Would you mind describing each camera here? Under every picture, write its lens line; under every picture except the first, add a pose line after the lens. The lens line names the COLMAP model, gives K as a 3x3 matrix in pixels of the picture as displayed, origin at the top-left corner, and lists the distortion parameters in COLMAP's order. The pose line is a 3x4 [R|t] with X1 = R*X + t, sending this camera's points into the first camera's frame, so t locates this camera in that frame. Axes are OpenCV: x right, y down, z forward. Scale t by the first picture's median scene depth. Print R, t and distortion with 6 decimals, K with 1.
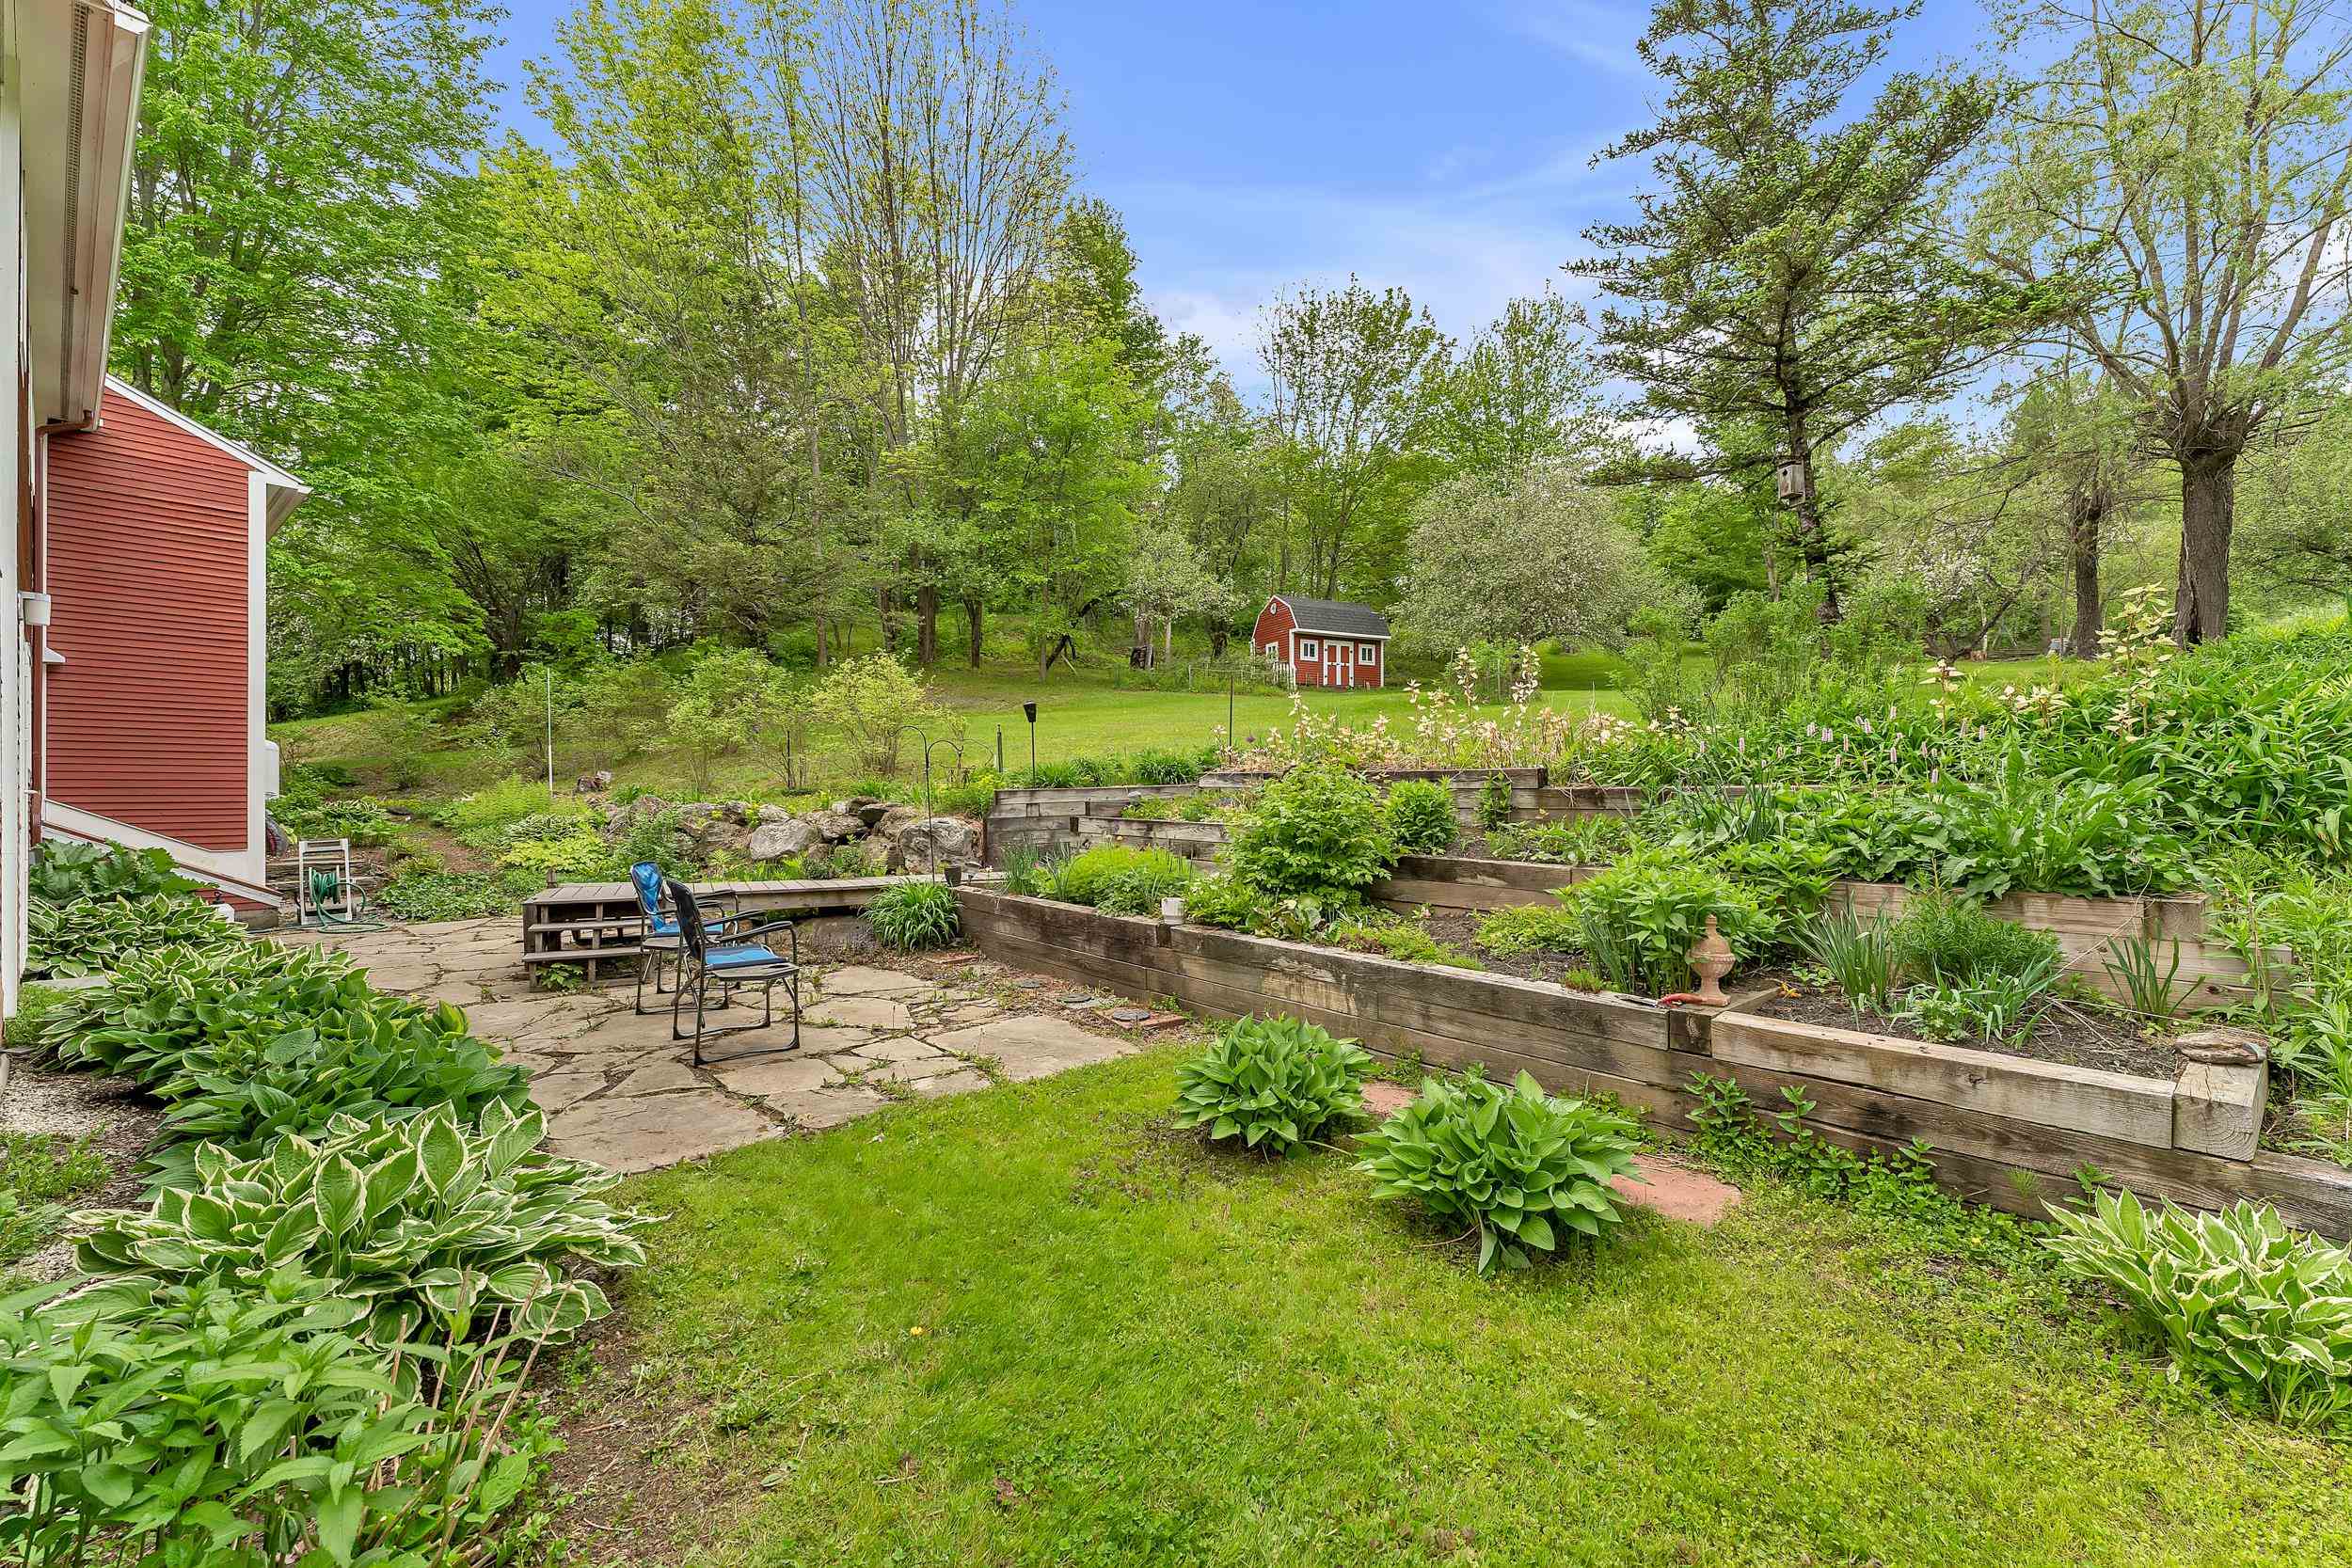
lens RADIAL K [[955.5, 0, 1176.4], [0, 955.5, 780.2], [0, 0, 1]] dist [-0.002945, -0.000465]
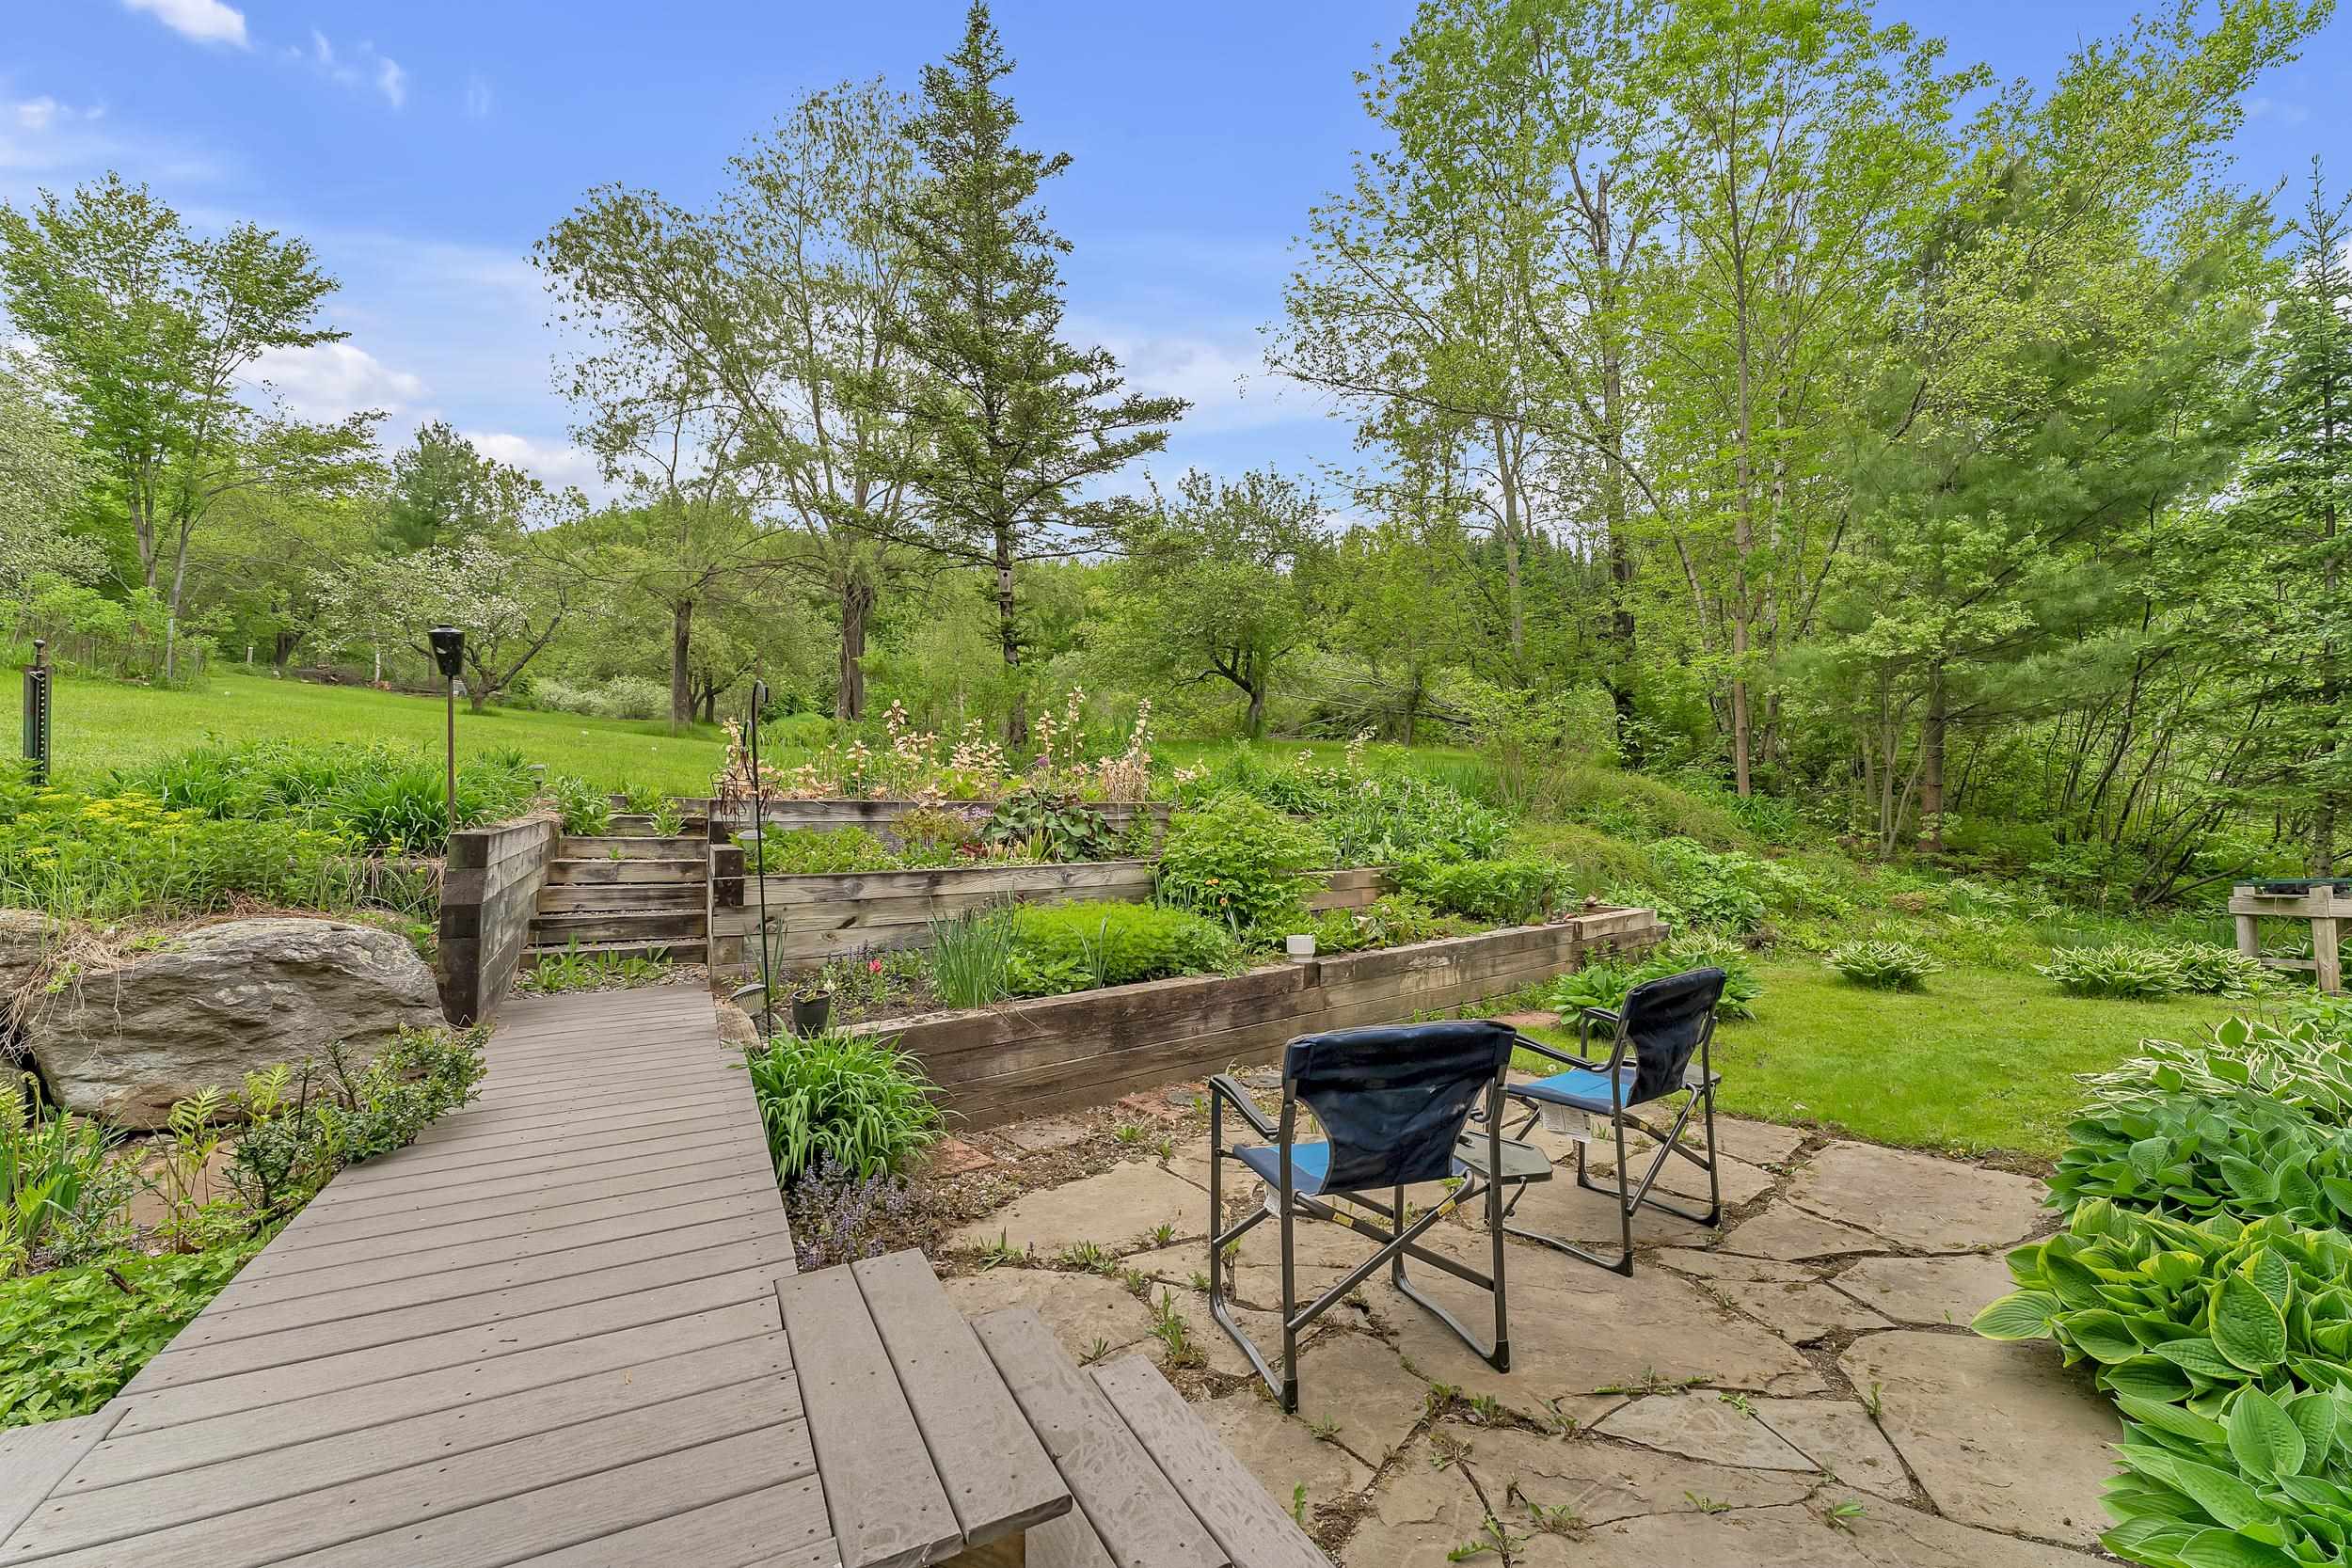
lens RADIAL K [[955.5, 0, 1171.5], [0, 955.5, 785.1], [0, 0, 1]] dist [-0.002945, -0.000465]
pose [[0.012021, 0.027044, 0.999562, -0.163109], [-0.004370, 0.999626, -0.026993, -0.000316], [-0.999918, -0.004044, 0.012135, 0.187915]]
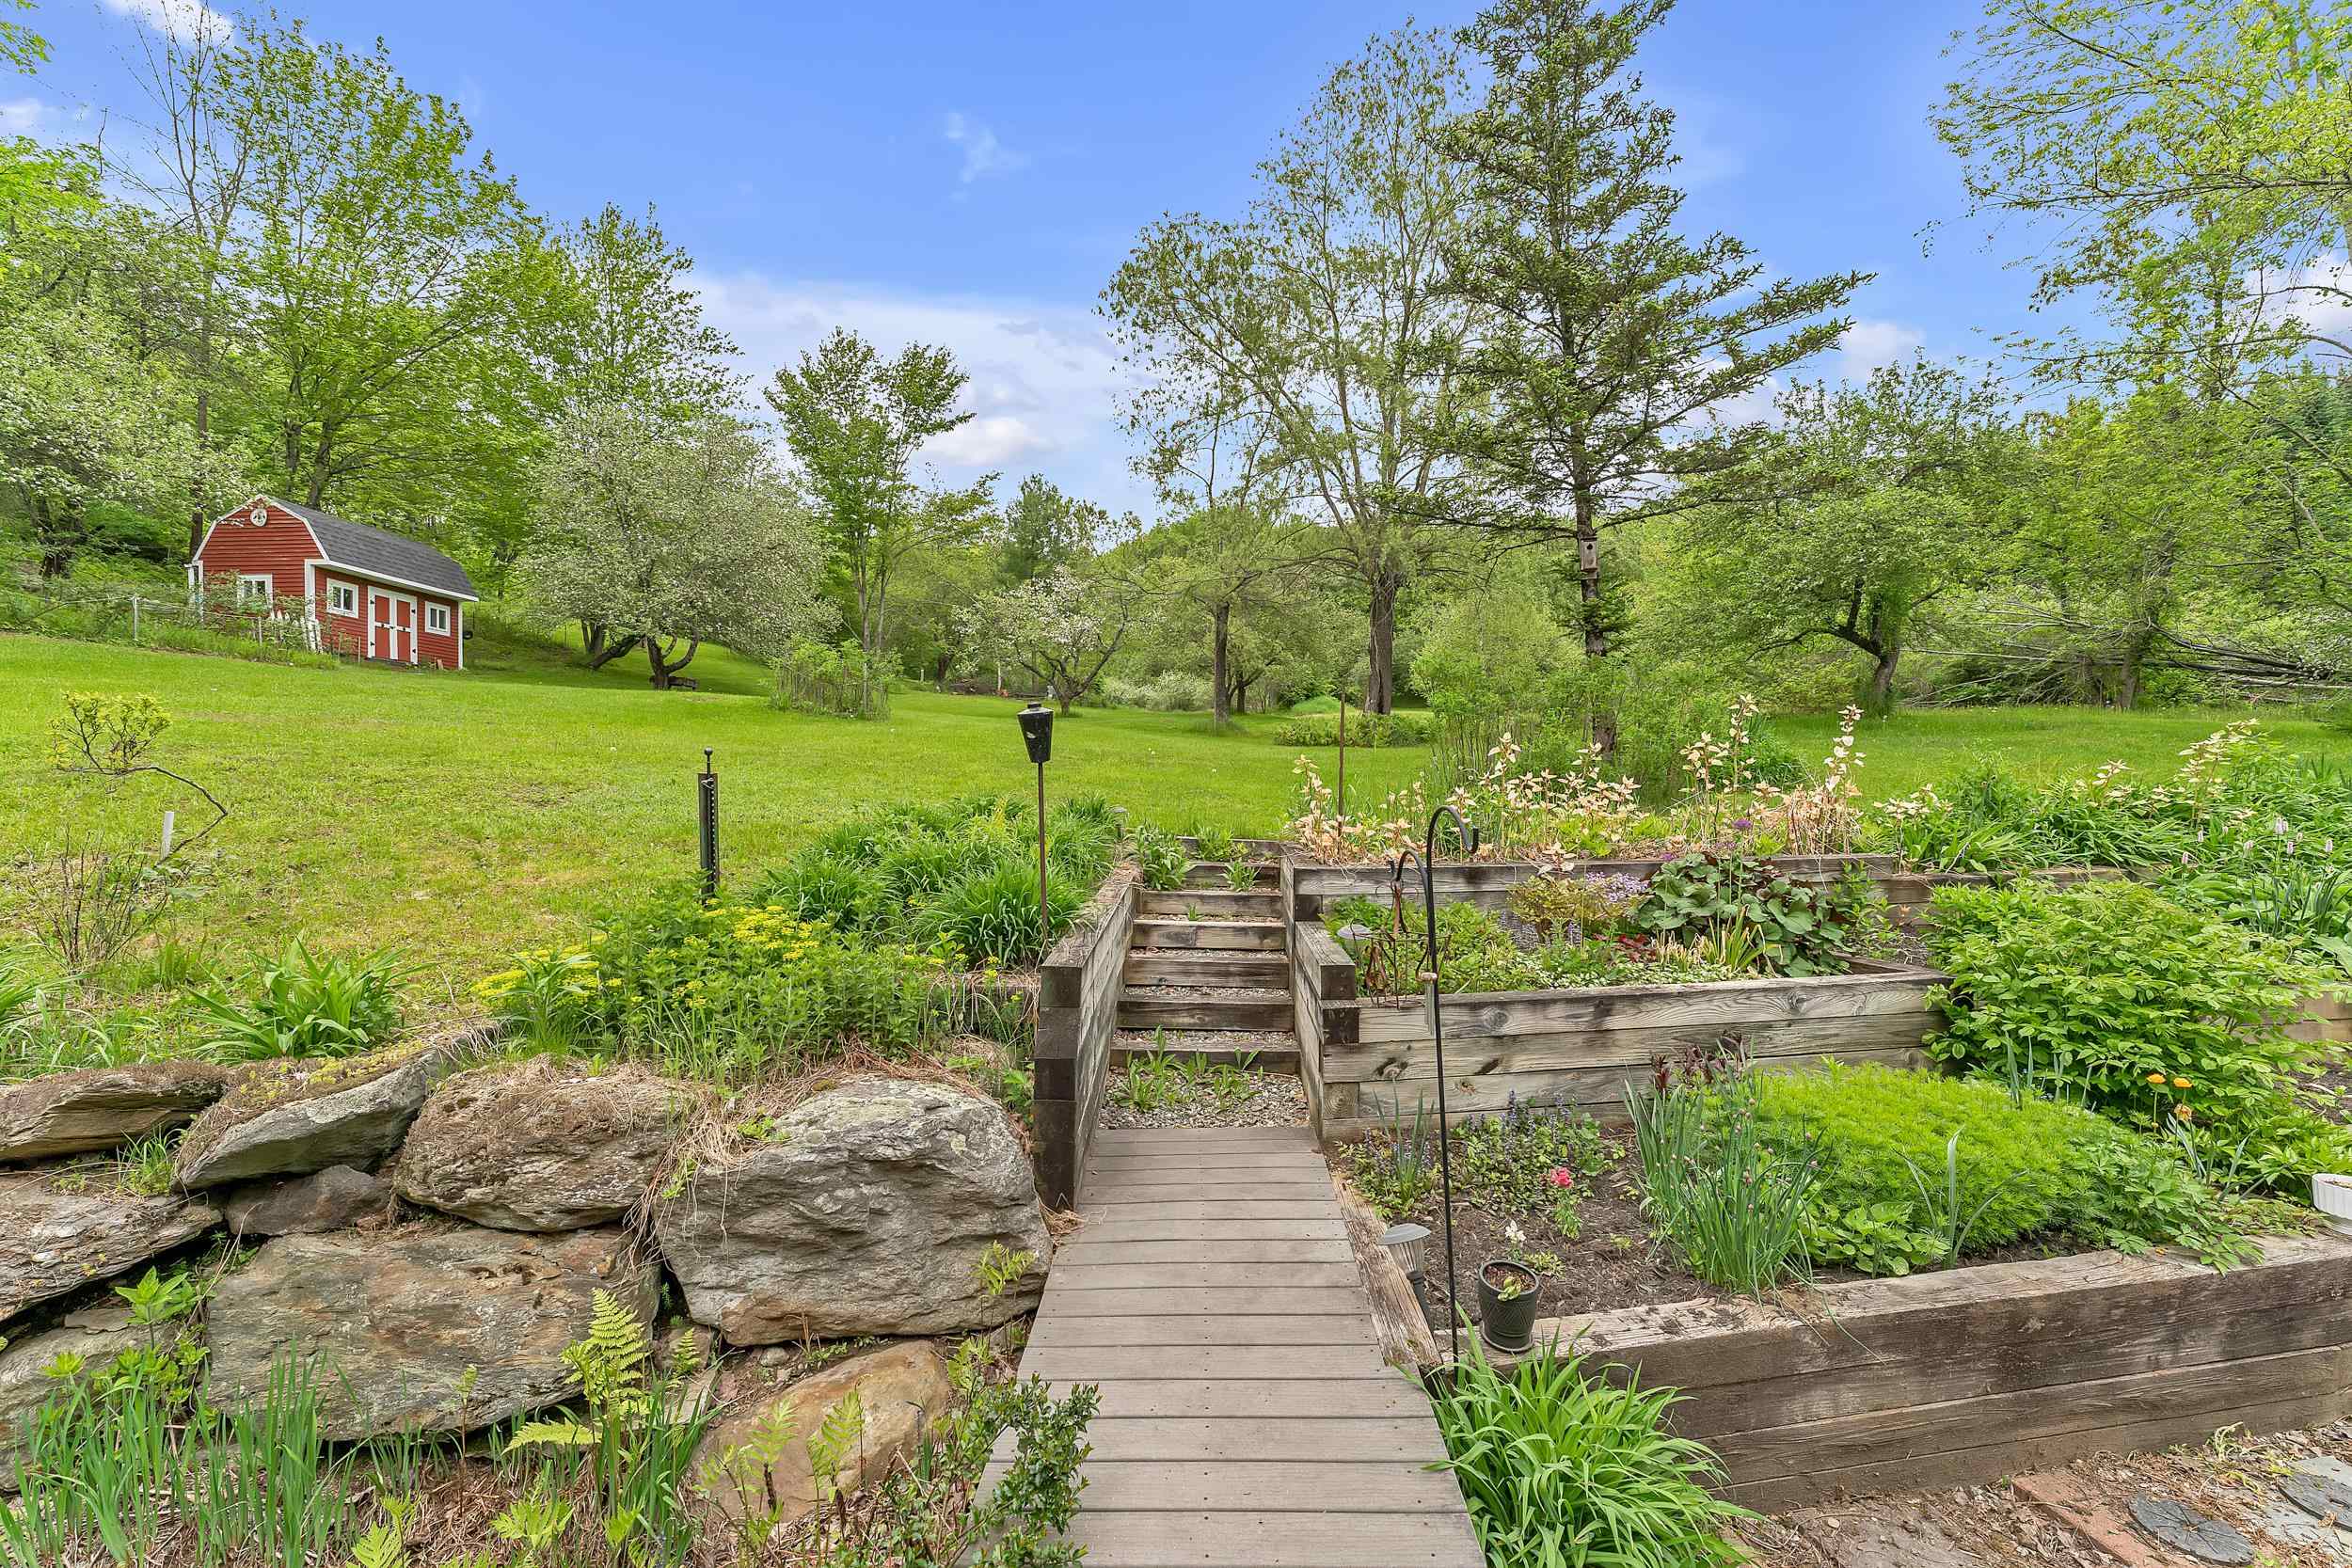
lens RADIAL K [[955.5, 0, 1185.9], [0, 955.5, 776.2], [0, 0, 1]] dist [-0.002945, -0.000465]
pose [[0.494256, 0.007343, 0.869285, -0.125911], [0.000733, 0.999960, -0.008863, -0.014612], [-0.869316, 0.005018, 0.494231, 0.215914]]
